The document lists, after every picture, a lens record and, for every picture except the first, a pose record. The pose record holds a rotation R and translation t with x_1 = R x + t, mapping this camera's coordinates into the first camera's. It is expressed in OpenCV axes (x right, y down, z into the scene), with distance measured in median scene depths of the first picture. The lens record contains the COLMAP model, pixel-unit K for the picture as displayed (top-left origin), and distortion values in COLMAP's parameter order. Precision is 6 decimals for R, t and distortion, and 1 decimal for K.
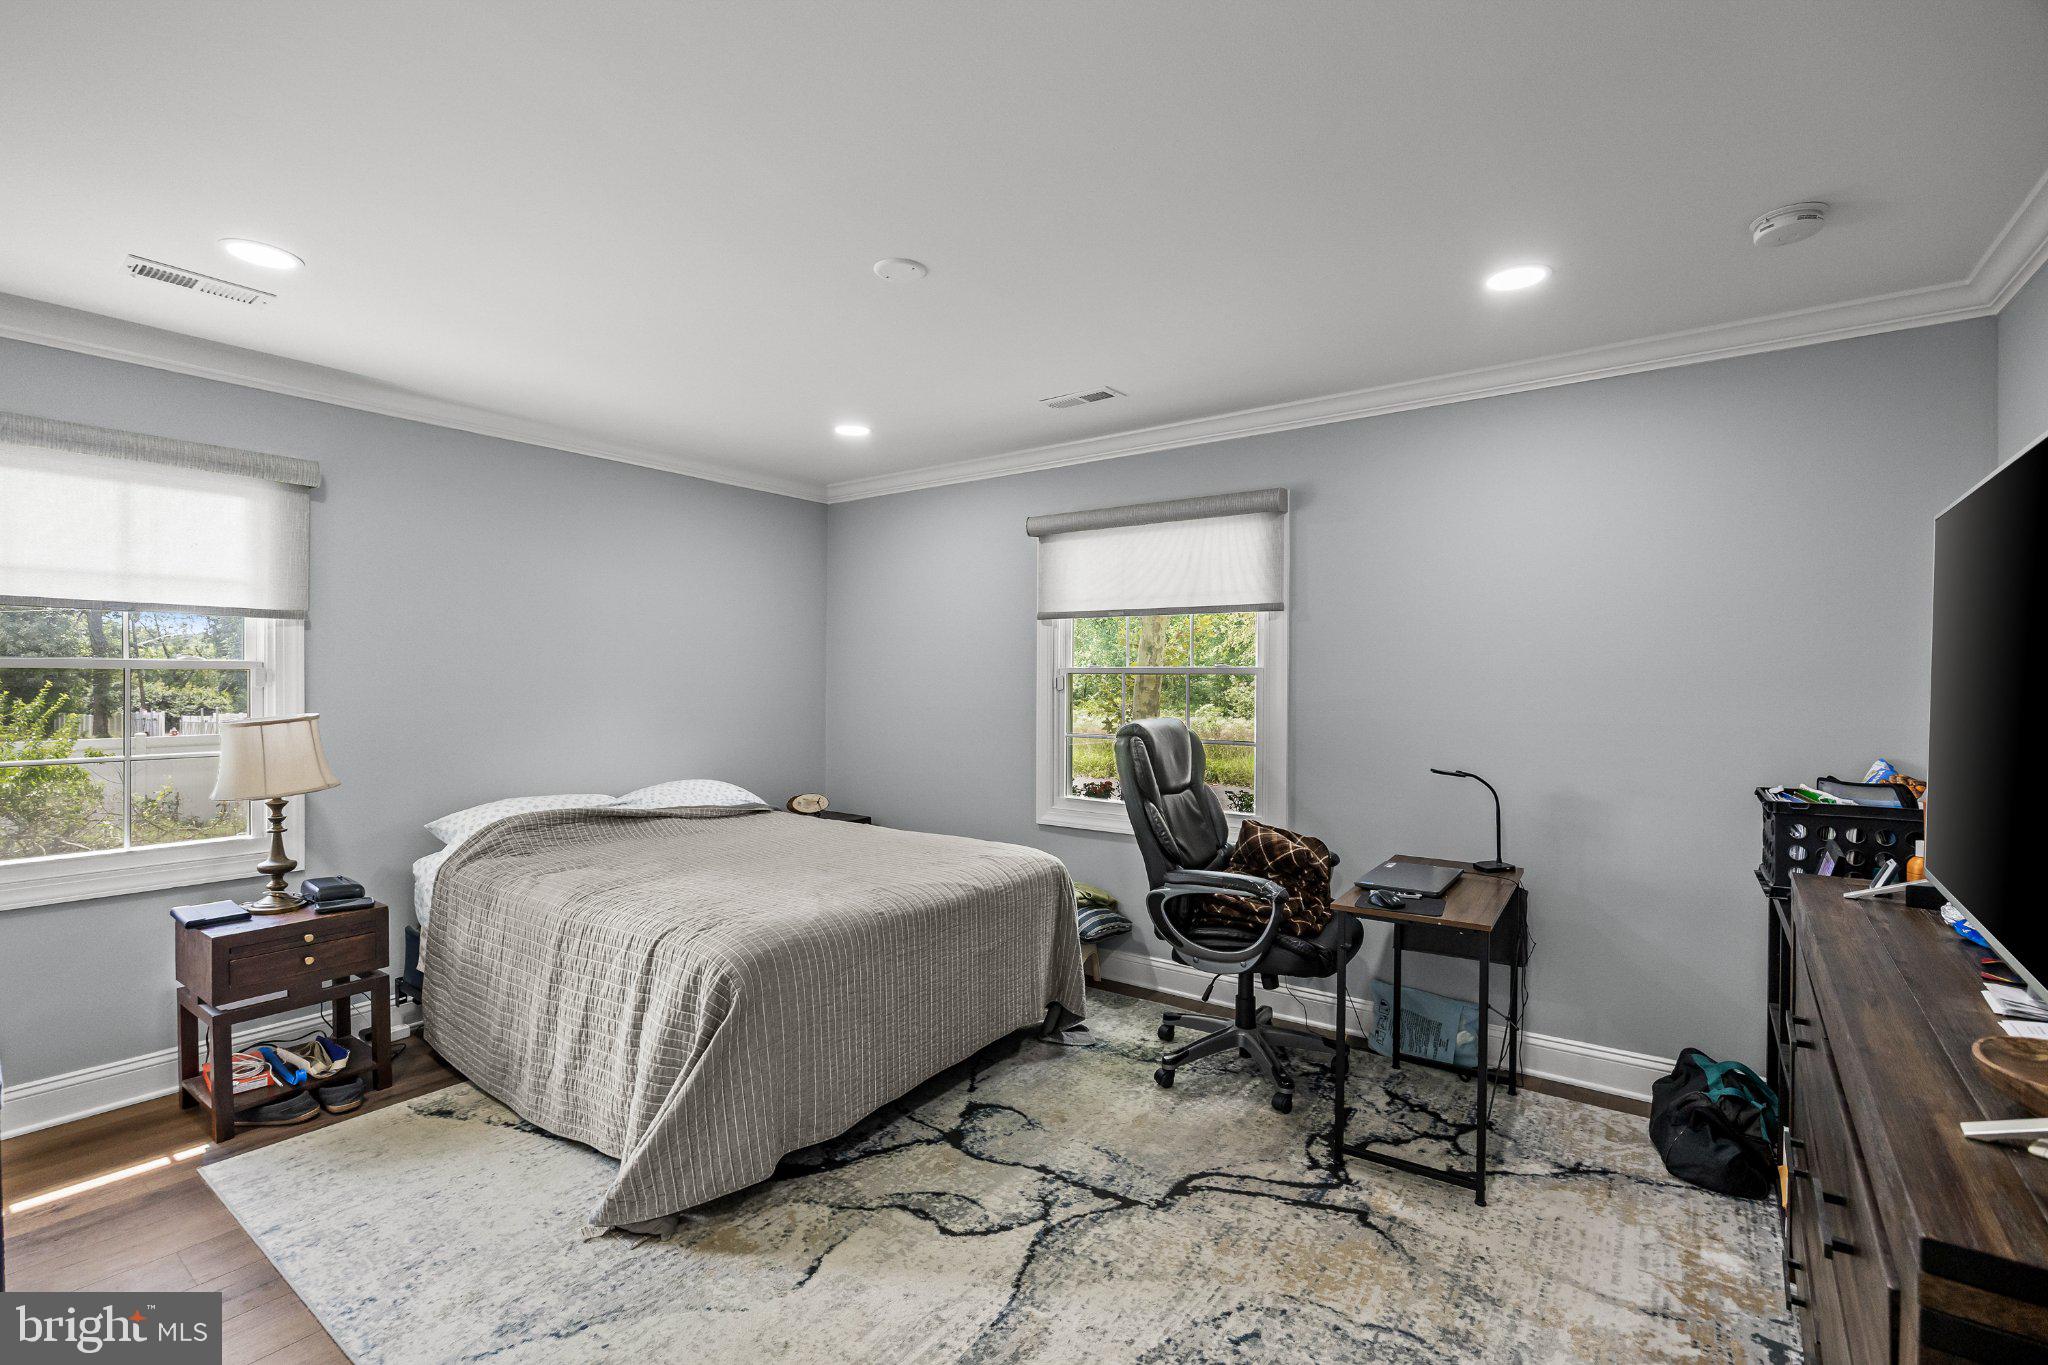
lens RADIAL K [[926.1, 0, 1011.8], [0, 926.1, 681.5], [0, 0, 1]] dist [-0.016389, 0.000397]
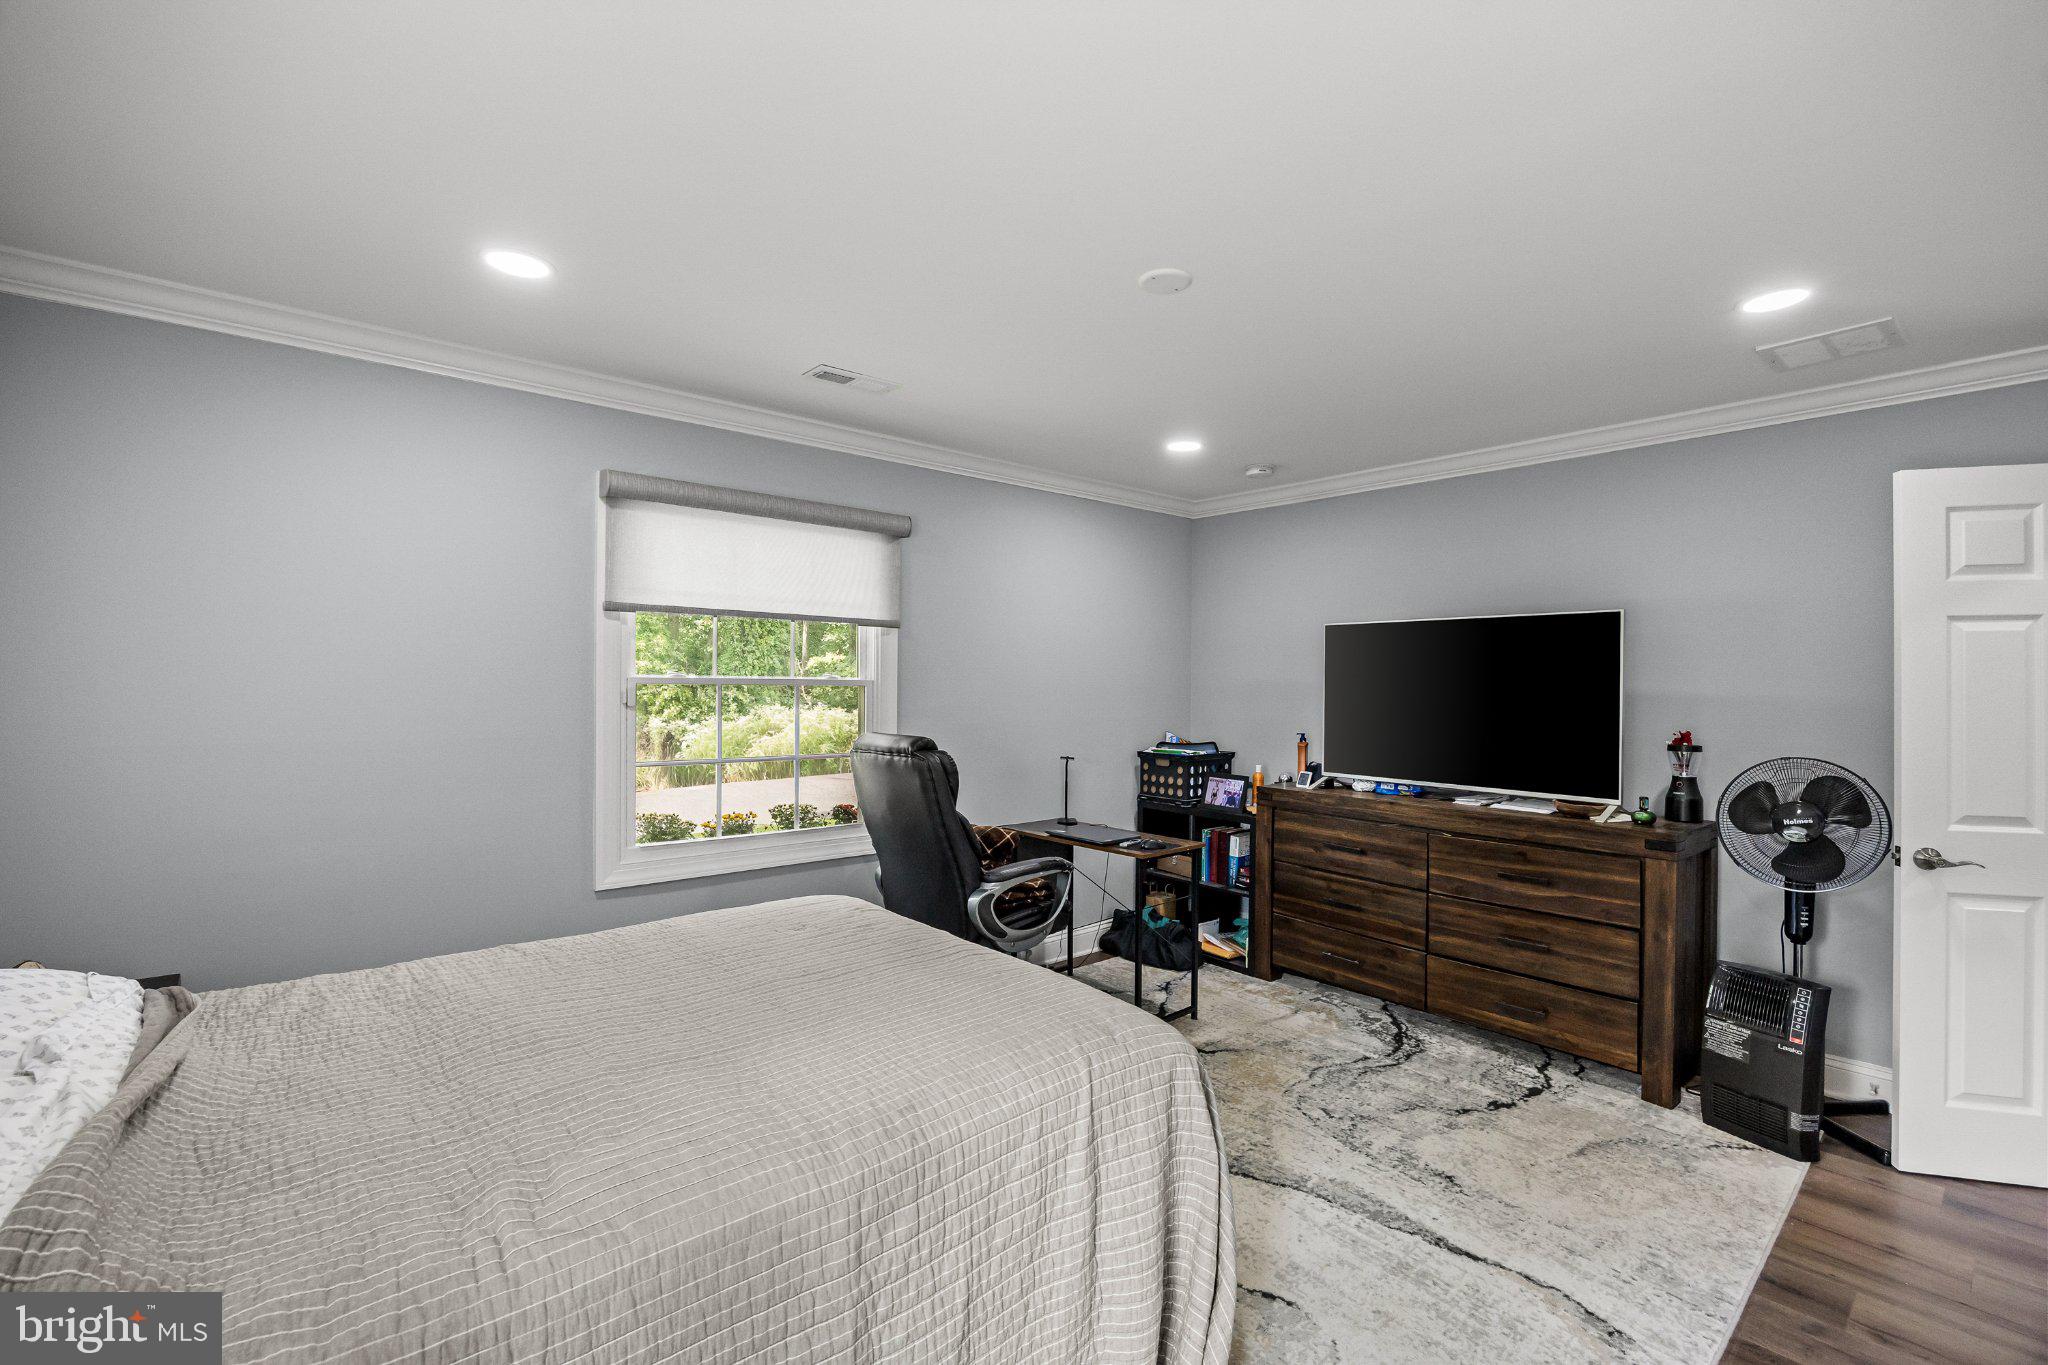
lens RADIAL K [[926.1, 0, 1018.8], [0, 926.1, 681.6], [0, 0, 1]] dist [-0.016389, 0.000397]
pose [[0.196198, 0.008851, 0.980524, -0.892881], [0.002314, 0.999952, -0.009490, -0.003928], [-0.980562, 0.004131, 0.196168, 0.771808]]
